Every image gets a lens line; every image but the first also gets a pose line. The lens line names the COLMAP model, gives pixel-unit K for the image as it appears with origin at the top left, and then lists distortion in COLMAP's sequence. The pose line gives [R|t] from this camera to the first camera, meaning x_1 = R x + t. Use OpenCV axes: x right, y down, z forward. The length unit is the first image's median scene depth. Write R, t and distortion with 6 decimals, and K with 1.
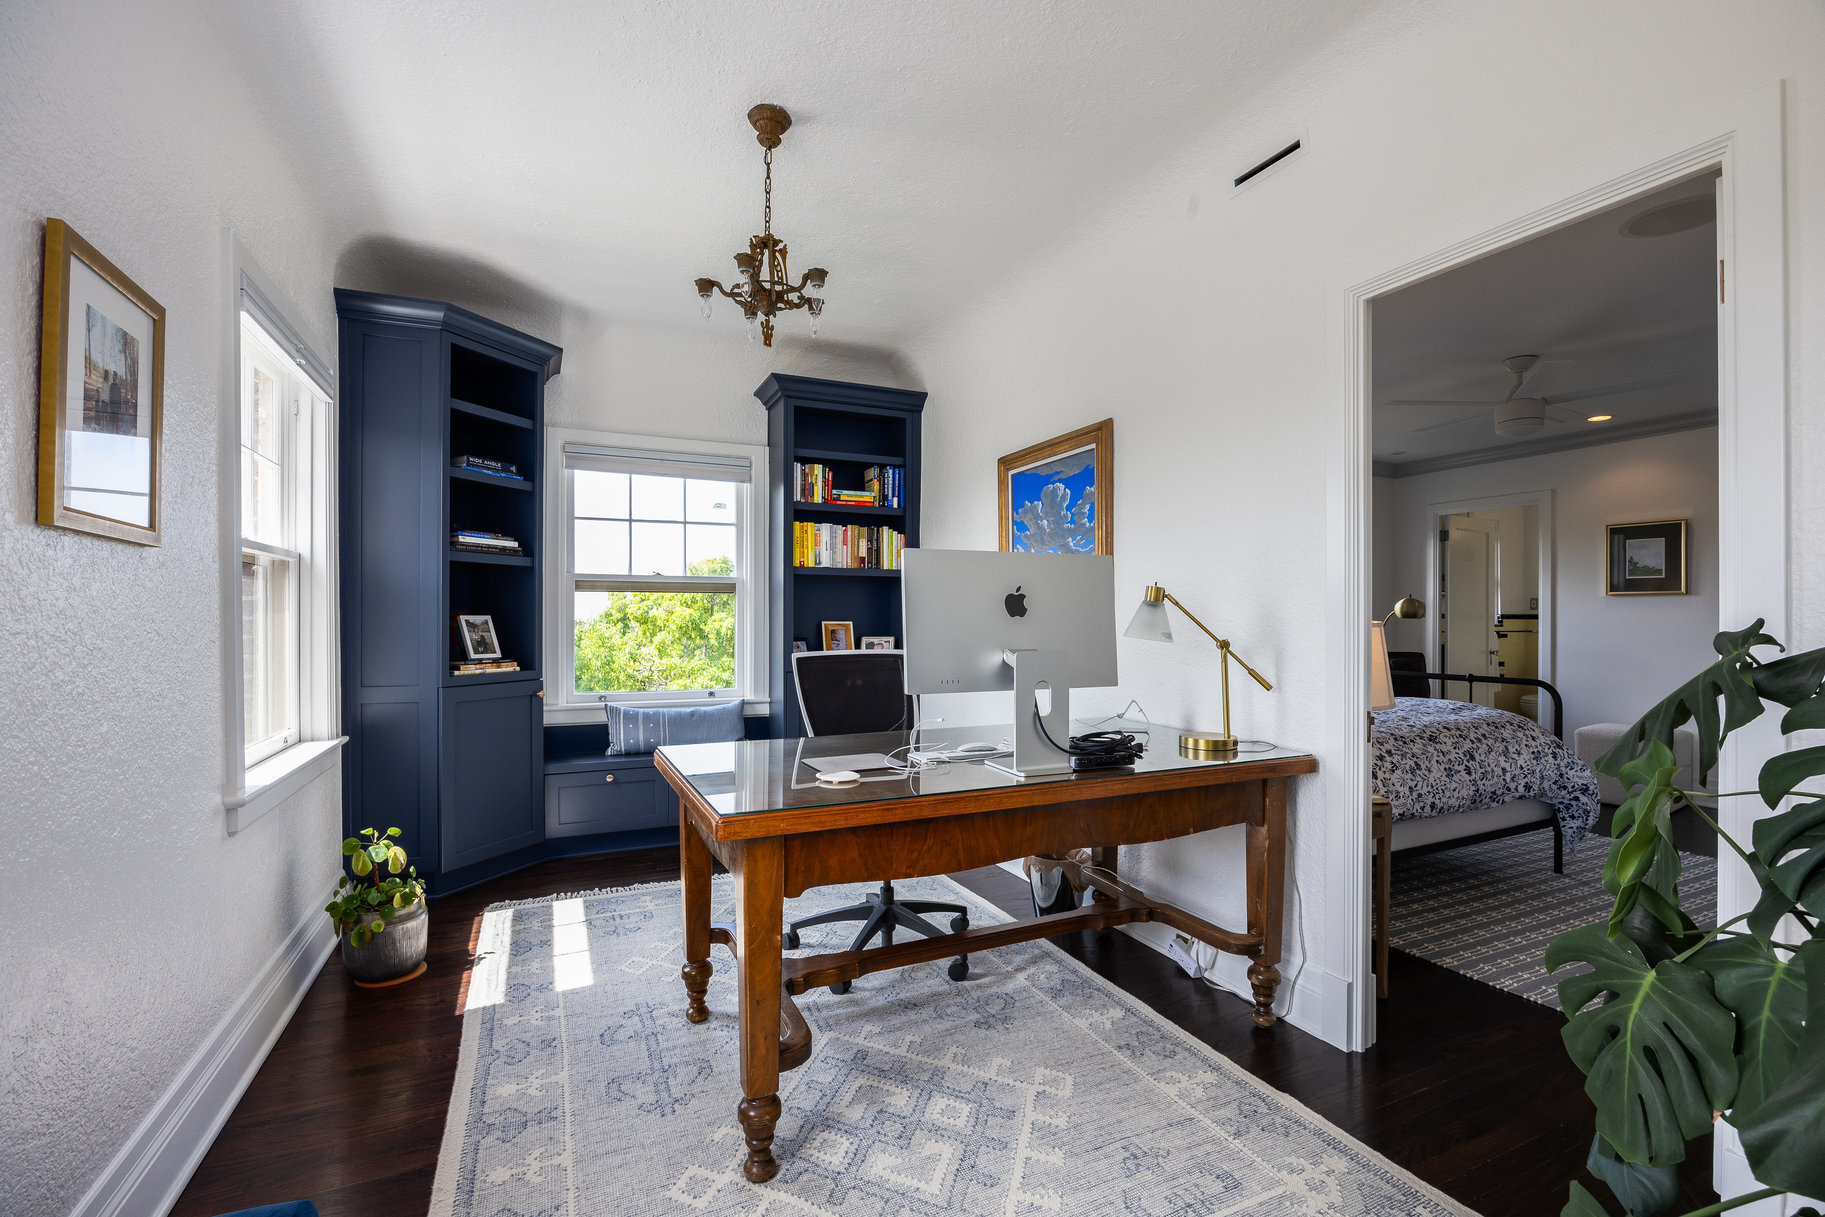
lens RADIAL K [[815.5, 0, 921.0], [0, 815.5, 620.1], [0, 0, 1]] dist [-0.018978, -0.000697]
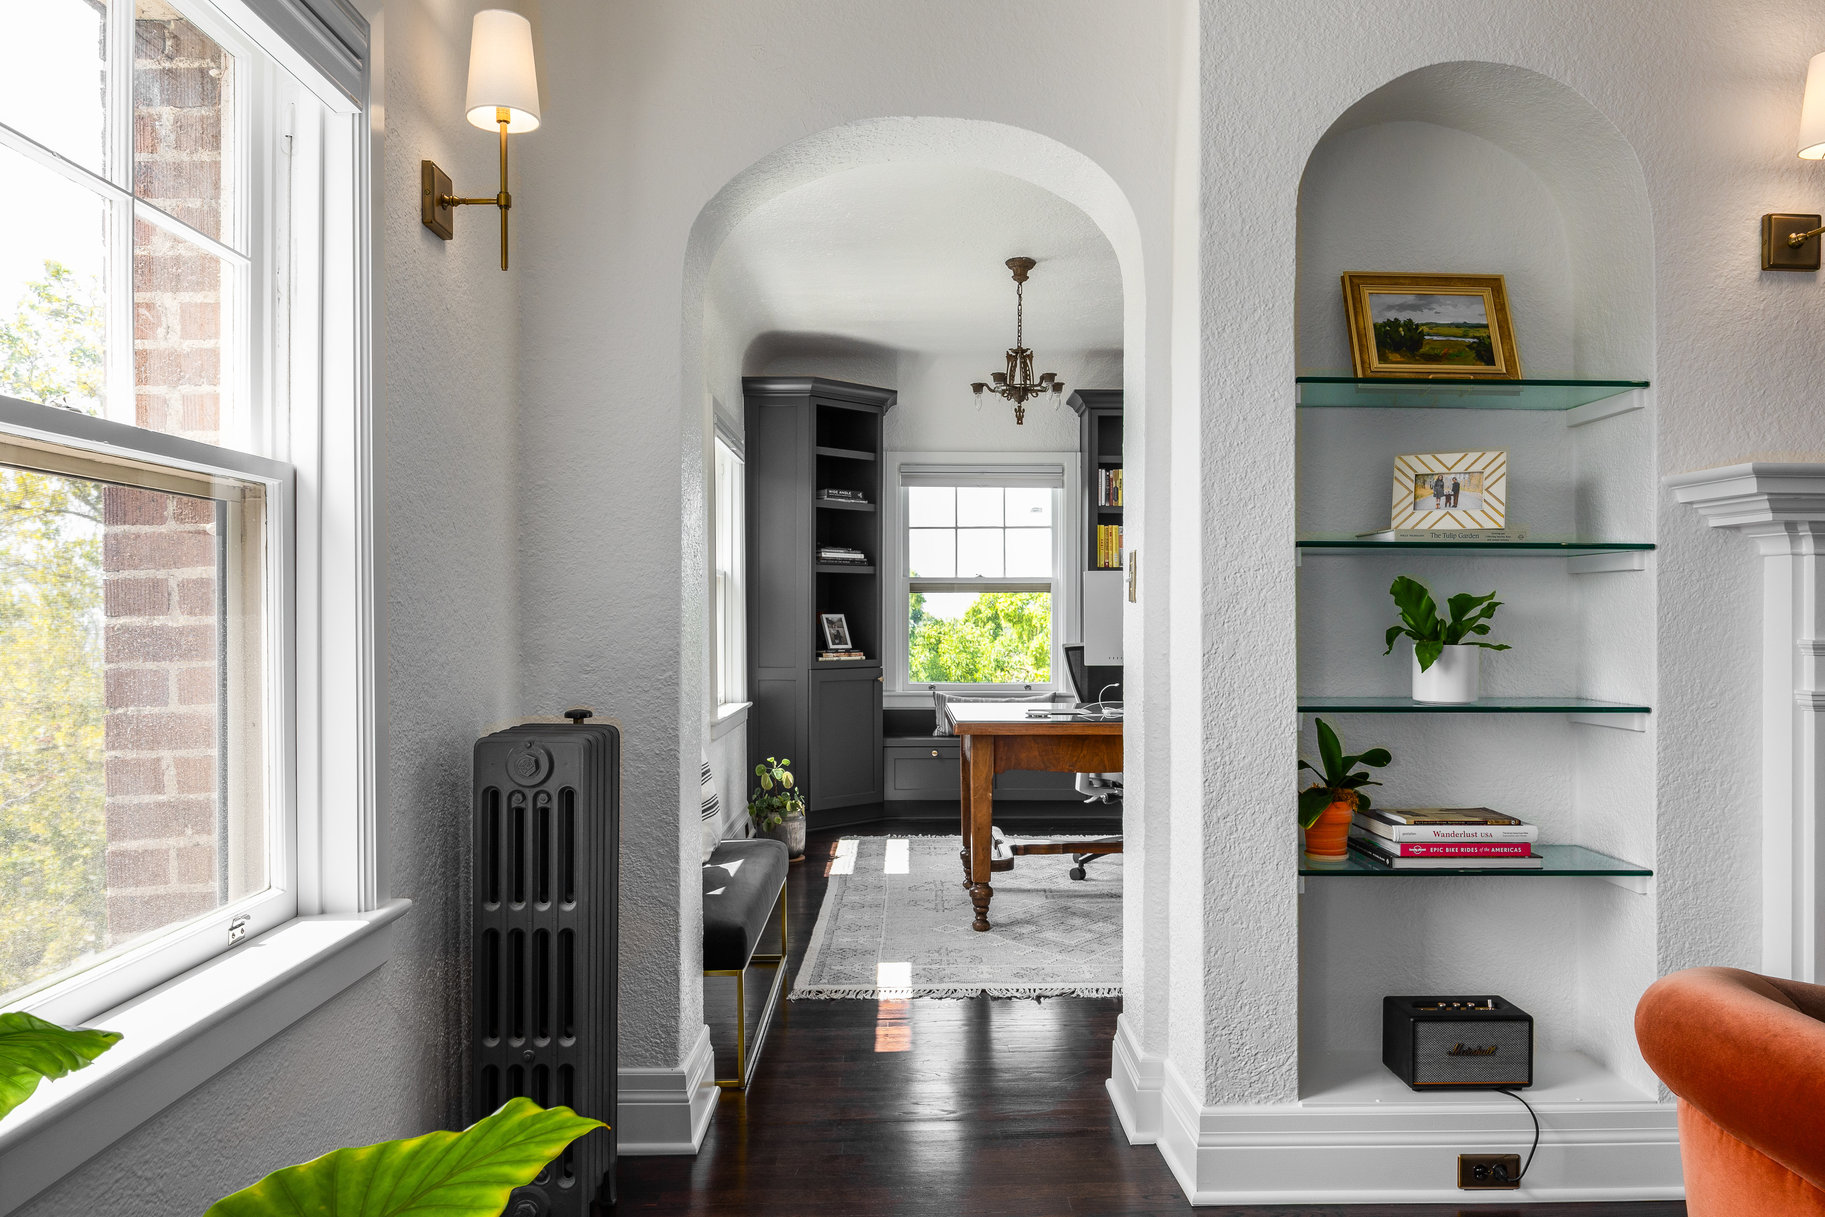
lens RADIAL K [[1297.1, 0, 912.5], [0, 1297.1, 608.5], [0, 0, 1]] dist [0.000487, 0.000082]
pose [[0.909326, -0.003622, -0.416069, 0.393377], [0.000314, 0.999968, -0.008021, 0.001278], [0.416085, 0.007163, 0.909298, -0.766645]]
